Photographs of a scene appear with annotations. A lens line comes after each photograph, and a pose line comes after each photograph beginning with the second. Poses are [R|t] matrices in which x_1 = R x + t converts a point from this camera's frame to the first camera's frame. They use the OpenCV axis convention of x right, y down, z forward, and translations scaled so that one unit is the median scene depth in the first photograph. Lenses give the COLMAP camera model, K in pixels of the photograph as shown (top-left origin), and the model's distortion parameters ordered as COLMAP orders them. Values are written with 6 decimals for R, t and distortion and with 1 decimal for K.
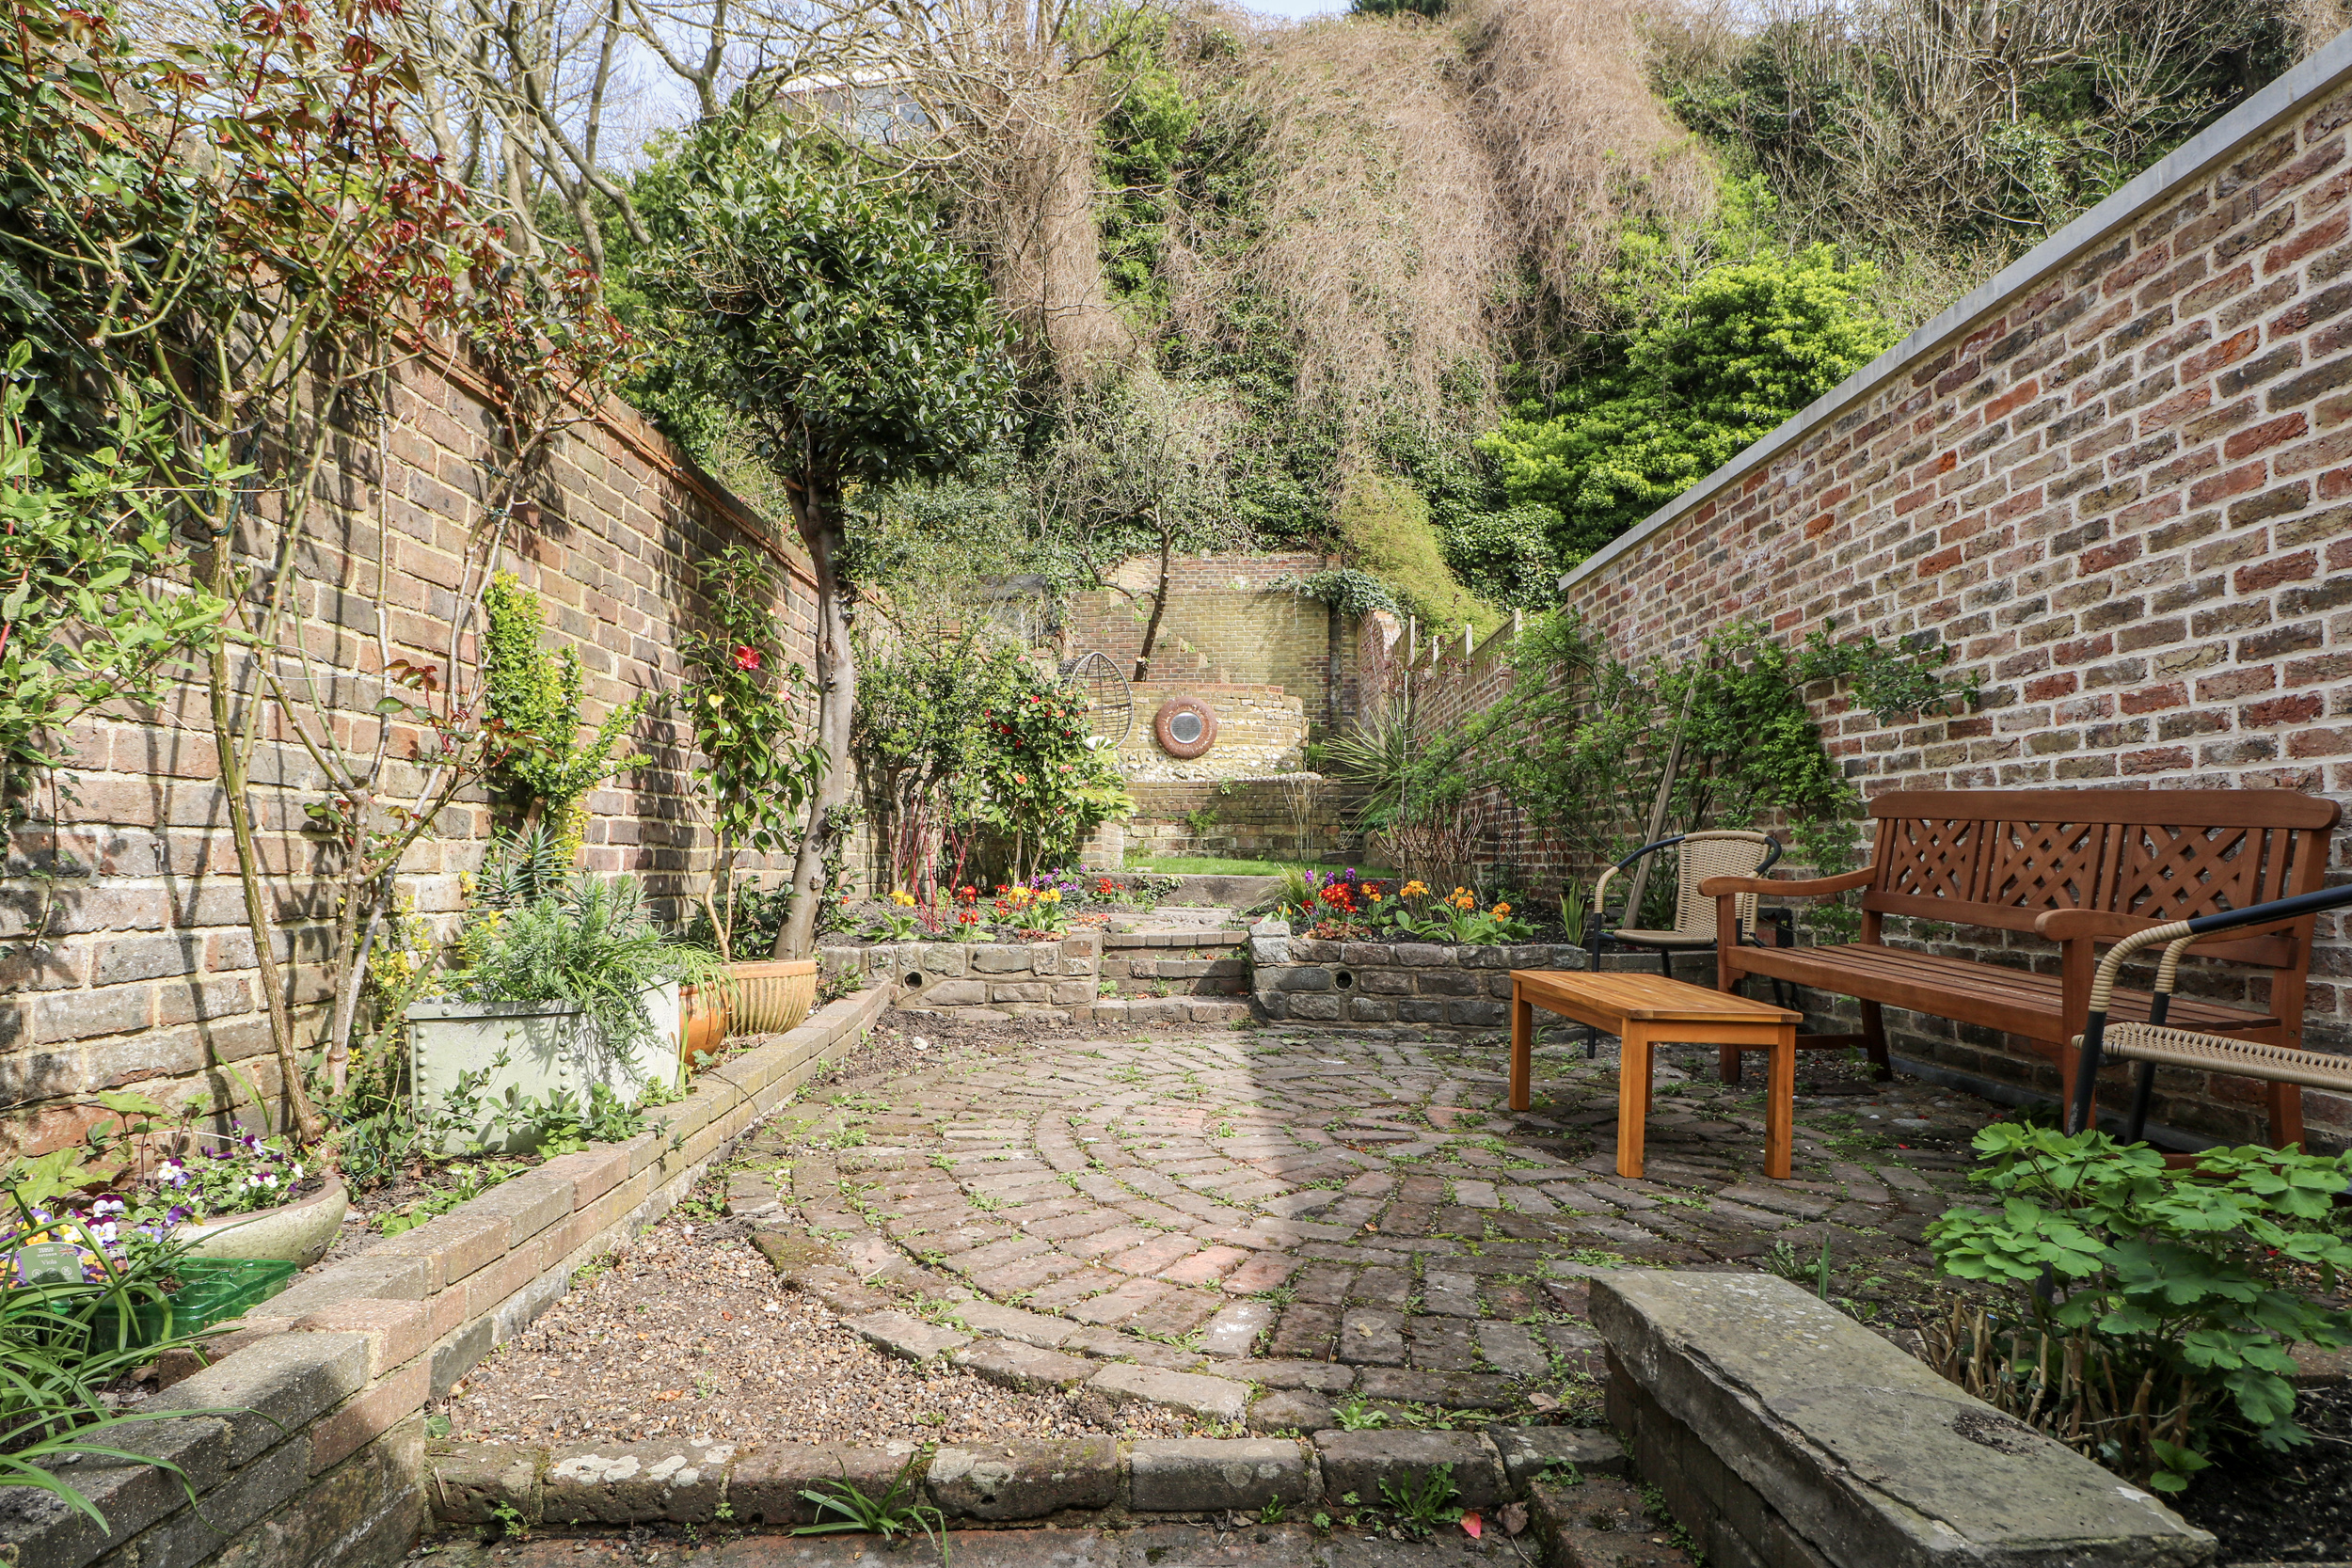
lens RADIAL K [[1318.7, 0, 1176.0], [0, 1318.7, 784.0], [0, 0, 1]] dist [0.002122, 0.000475]
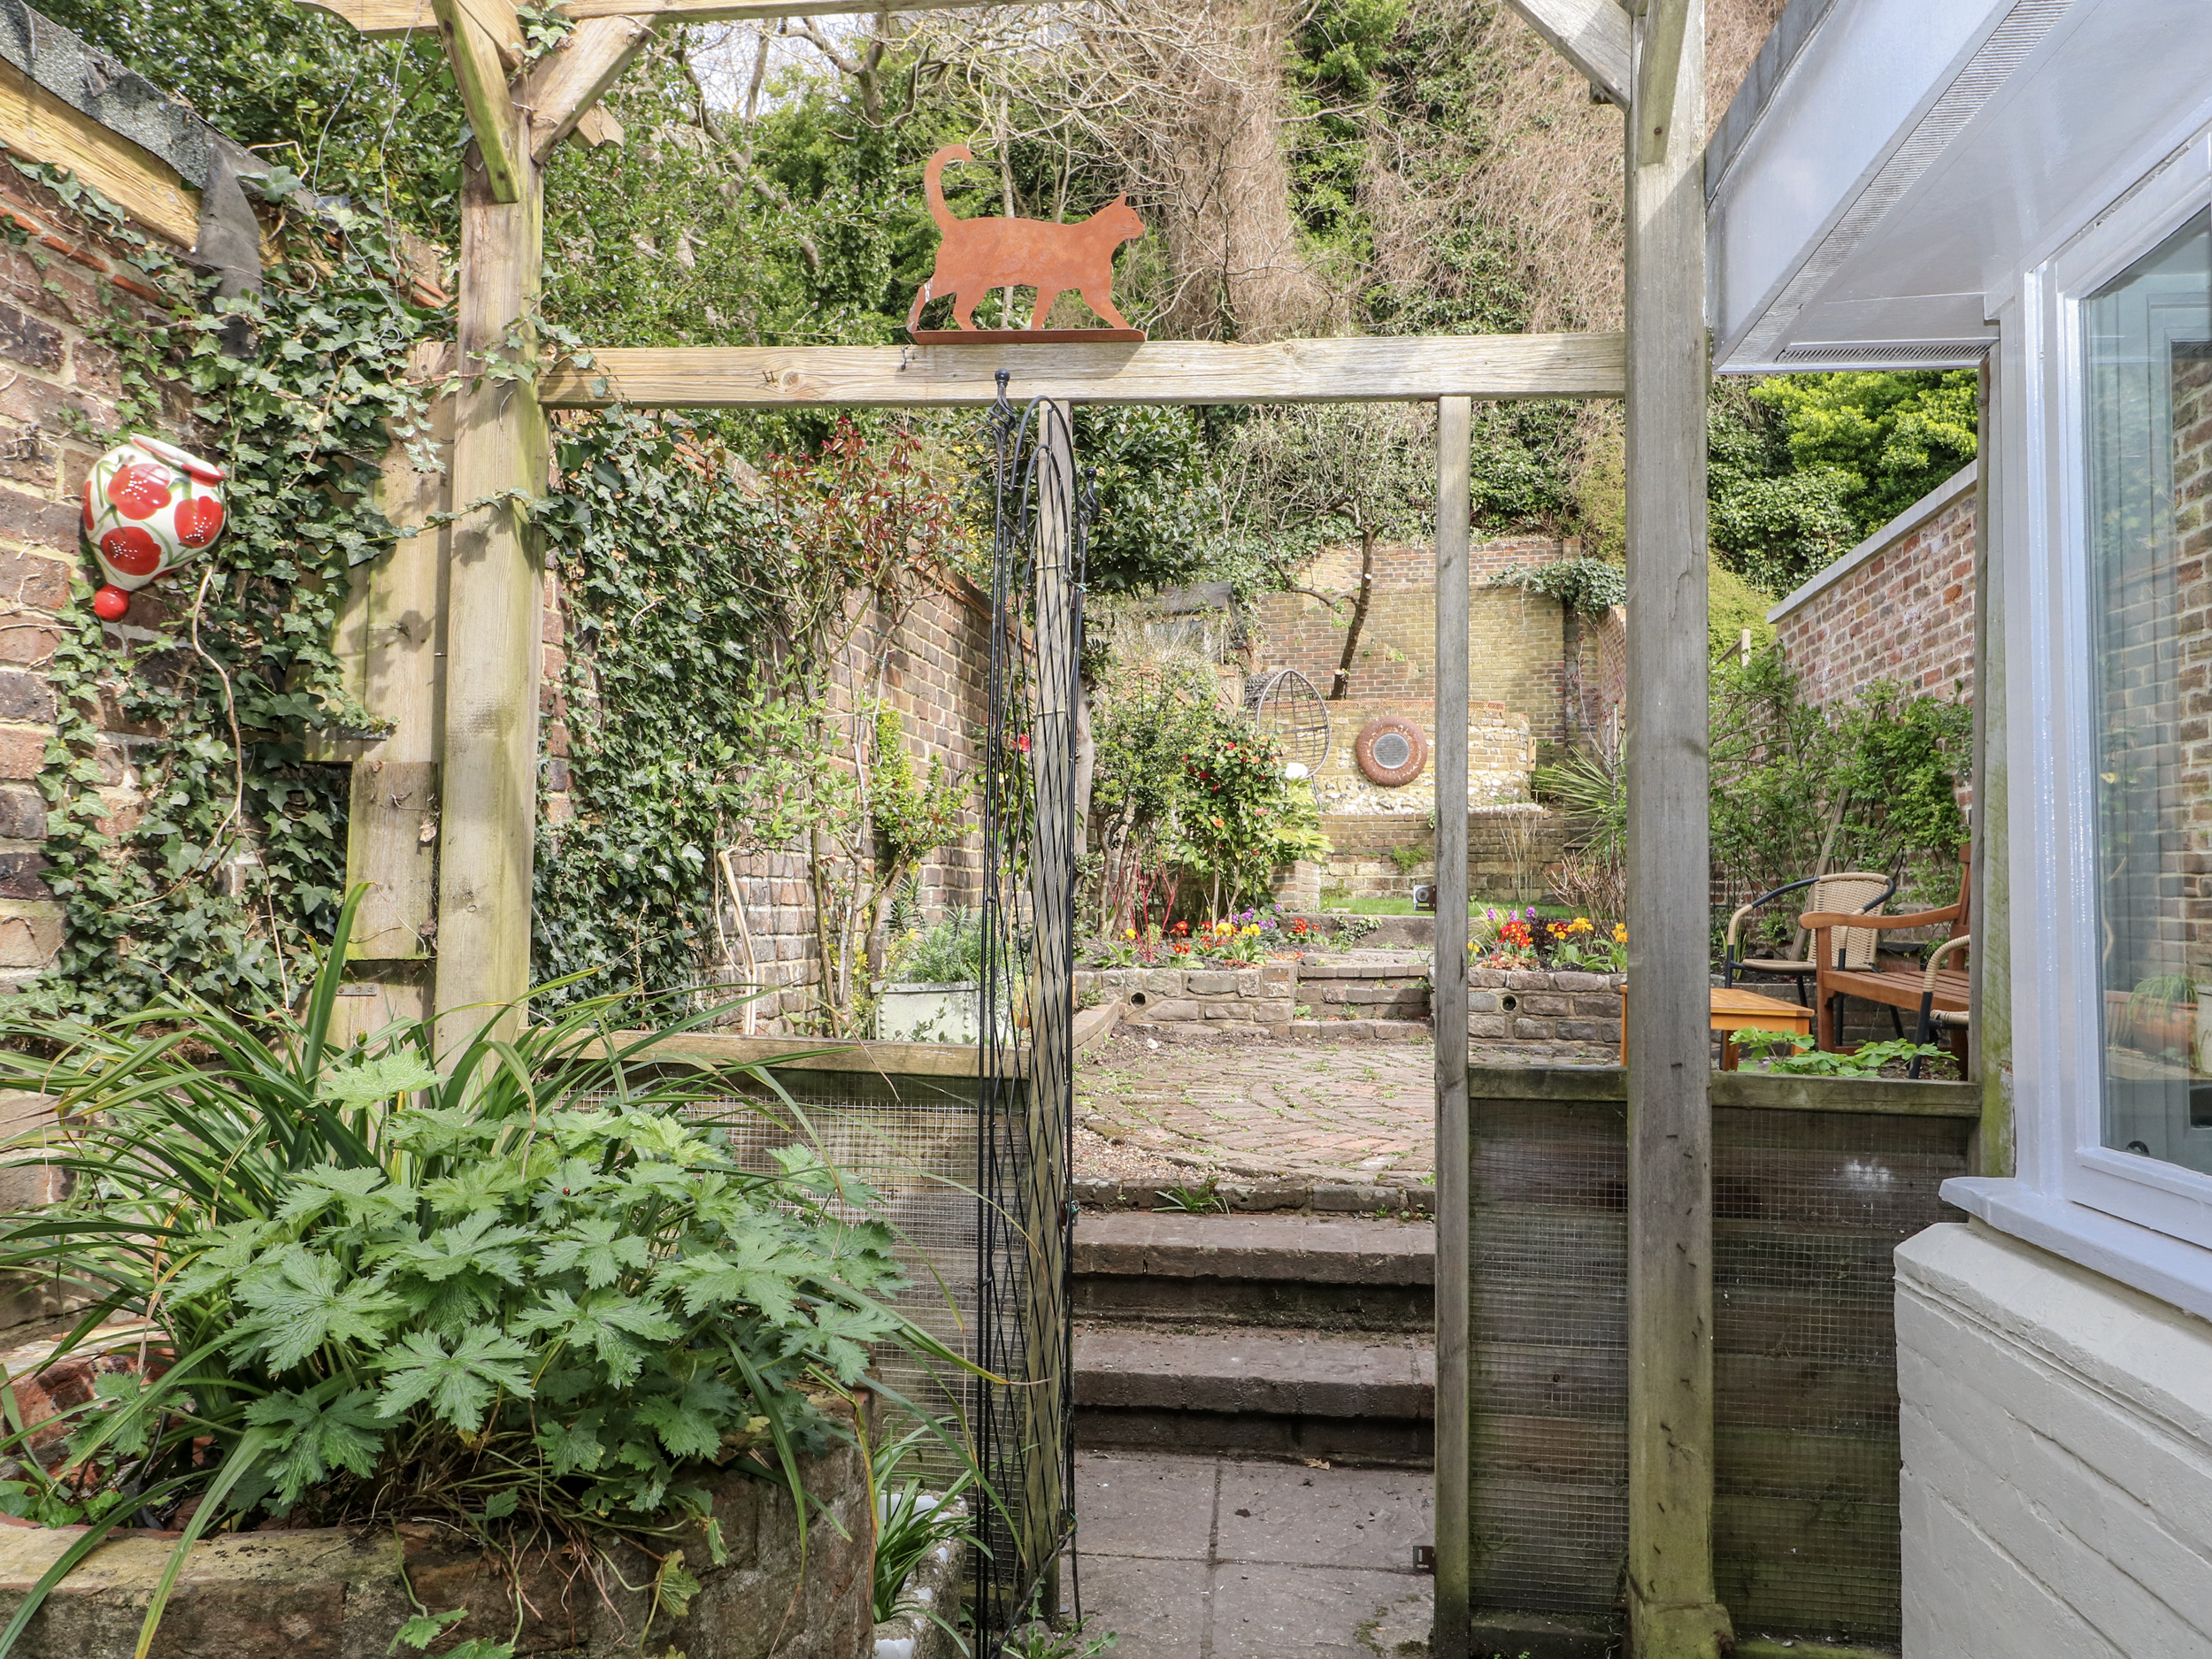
lens RADIAL K [[1694.6, 0, 1103.8], [0, 1694.6, 819.0], [0, 0, 1]] dist [0.005878, -0.001526]
pose [[0.985687, -0.007132, -0.168435, 0.008402], [0.008469, 0.999938, 0.007220, -0.007302], [0.168373, -0.008543, 0.985686, -0.147427]]
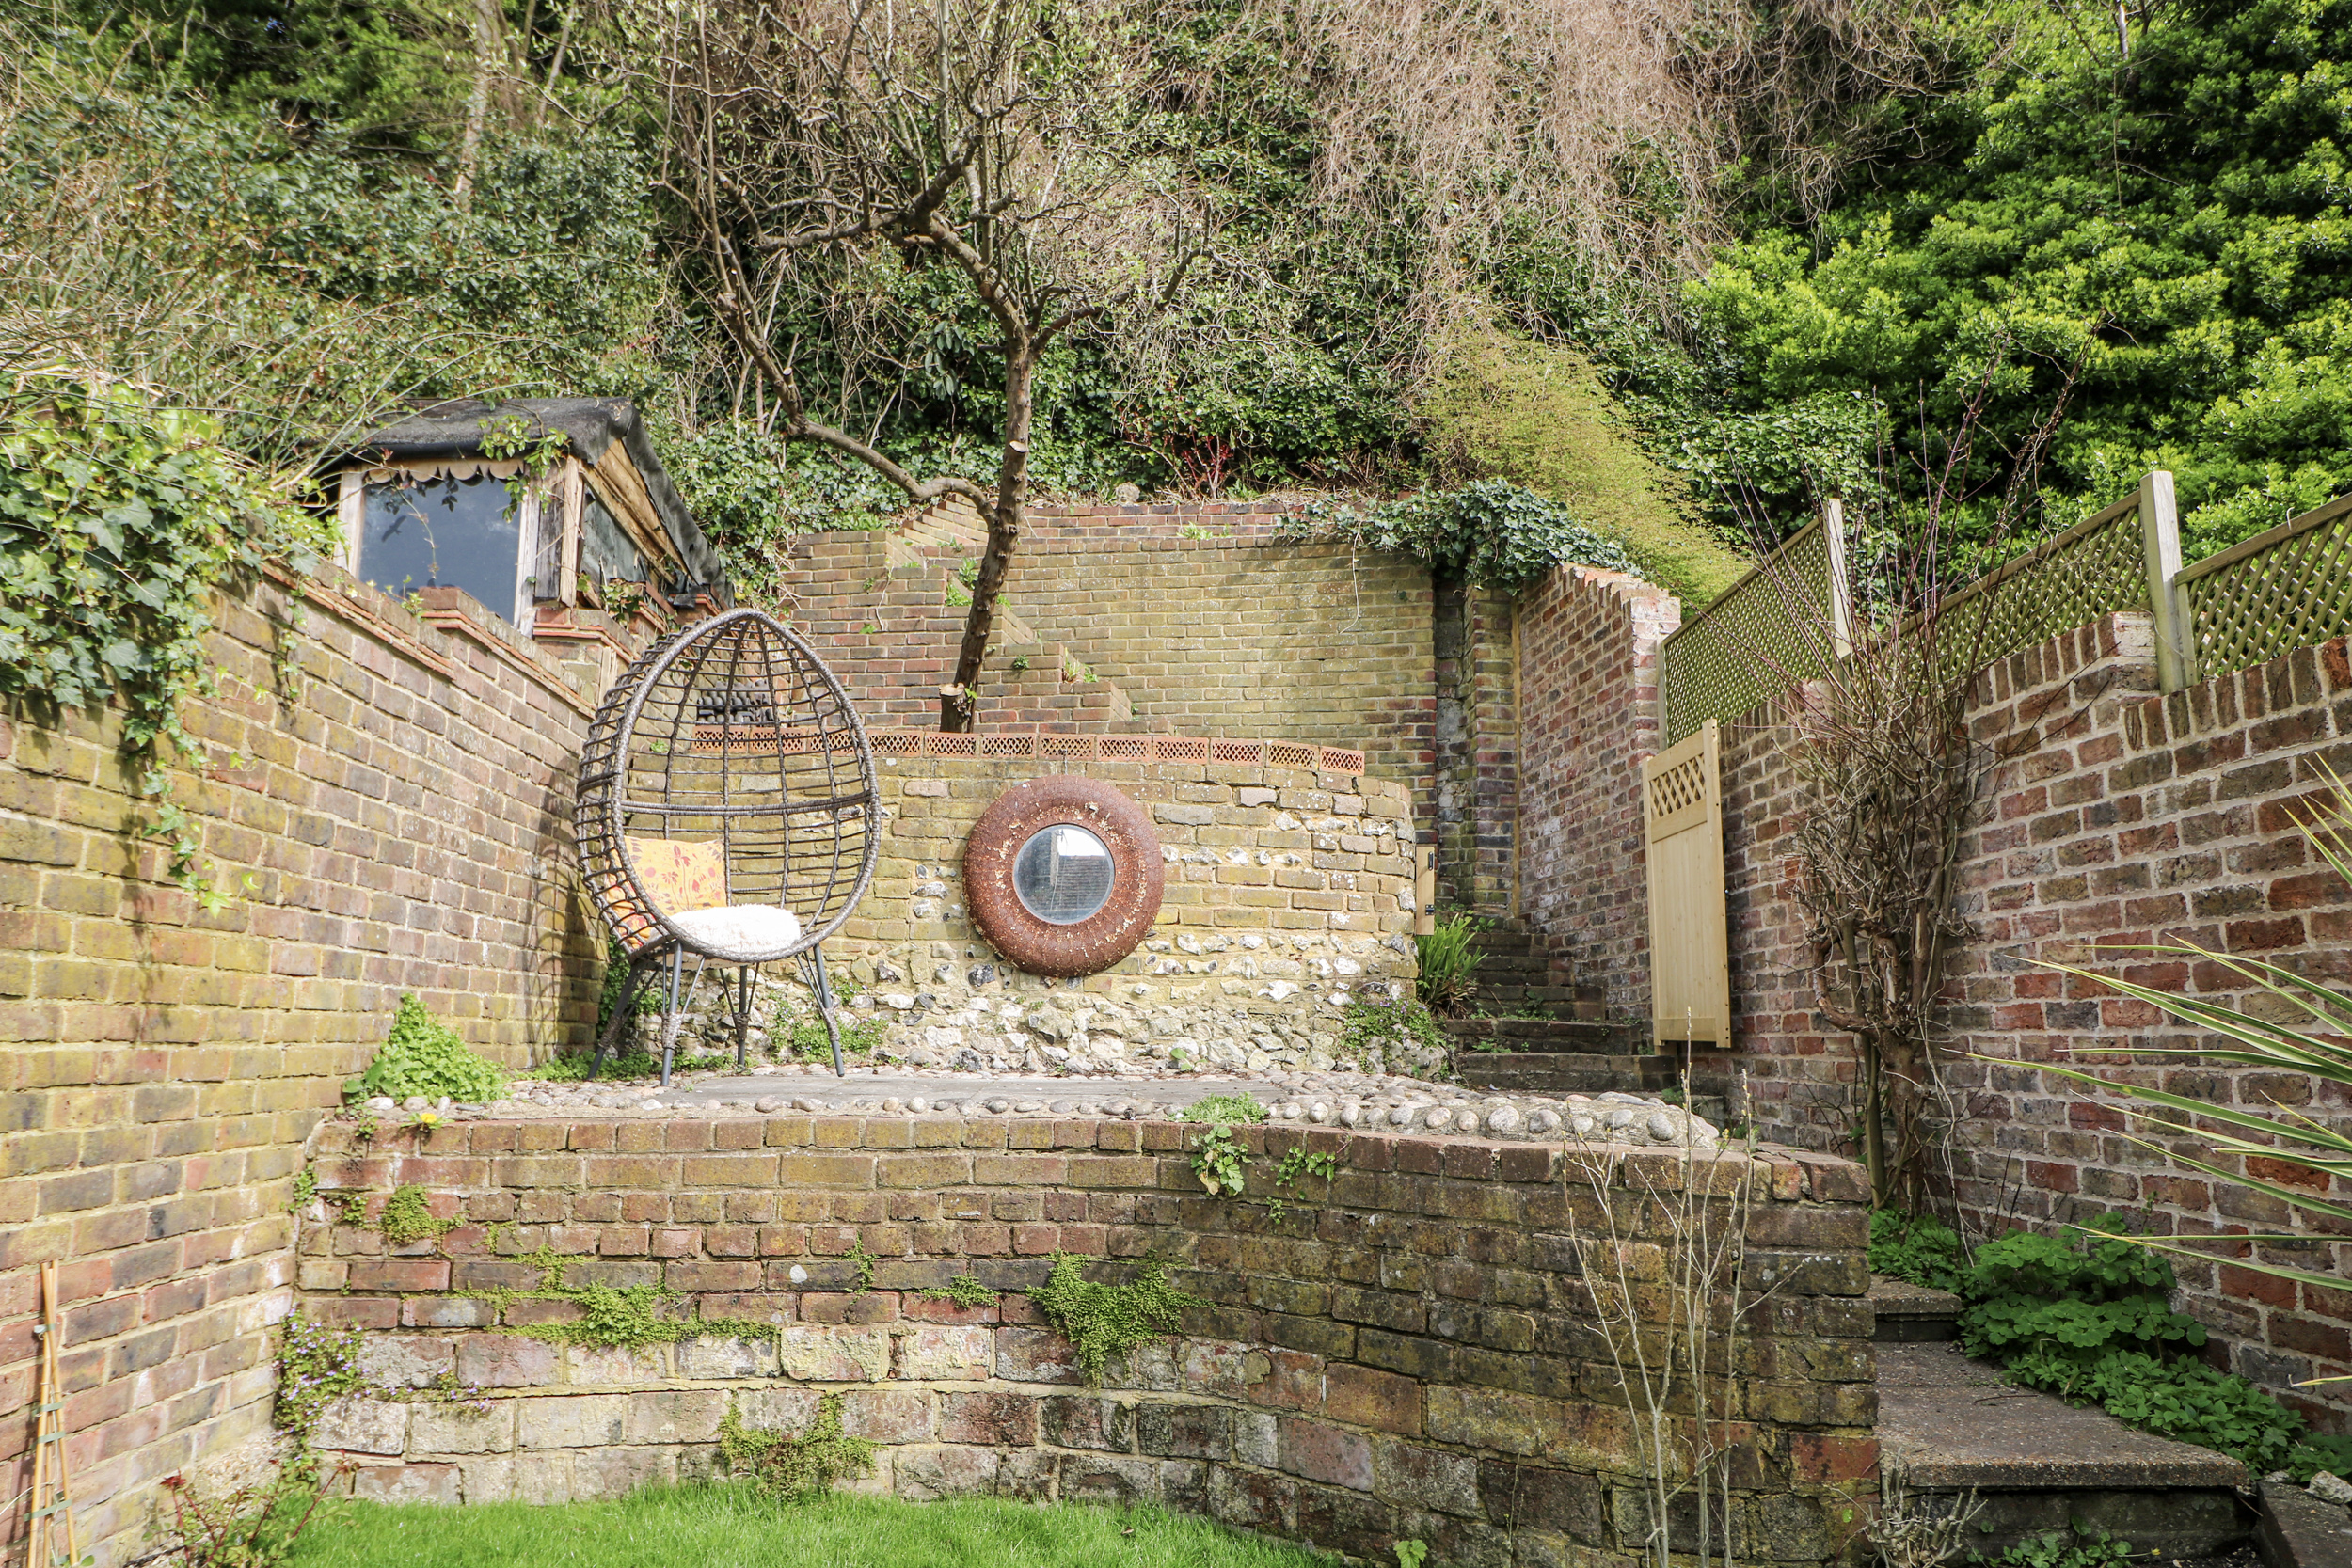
lens RADIAL K [[1594.4, 0, 1176.0], [0, 1594.4, 784.0], [0, 0, 1]] dist [-0.000183, -0.000165]
pose [[0.998429, 0.008382, 0.055394, 0.012944], [-0.002763, 0.994908, -0.100748, -0.026297], [-0.055956, 0.100437, 0.993369, 0.621730]]
